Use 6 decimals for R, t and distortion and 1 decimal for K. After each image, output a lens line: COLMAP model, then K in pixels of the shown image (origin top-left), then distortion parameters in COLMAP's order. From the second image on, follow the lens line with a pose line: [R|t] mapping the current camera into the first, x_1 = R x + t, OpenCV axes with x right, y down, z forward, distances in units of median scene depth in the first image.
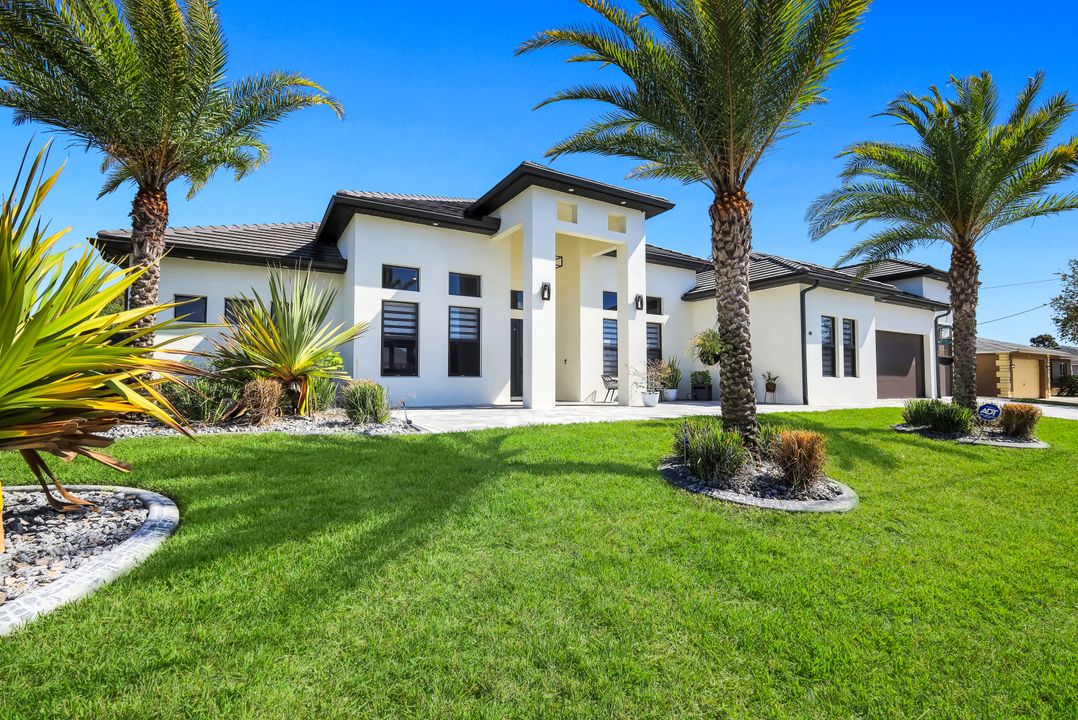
lens RADIAL K [[474.0, 0, 541.1], [0, 474.0, 359.8], [0, 0, 1]] dist [0.002777, 0.000442]
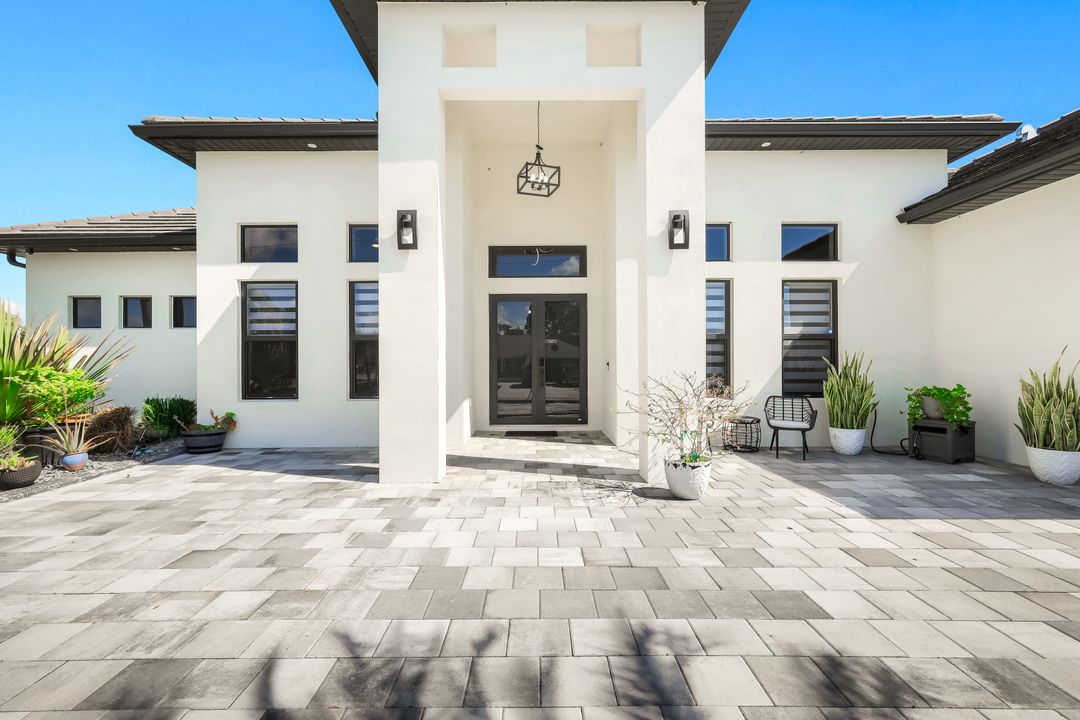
lens RADIAL K [[474.8, 0, 538.4], [0, 474.8, 363.1], [0, 0, 1]] dist [0.002777, 0.000442]
pose [[0.858427, -0.001236, -0.512935, 0.332563], [0.024381, 0.998965, 0.038397, -0.028675], [0.512356, -0.045467, 0.857568, 0.626828]]
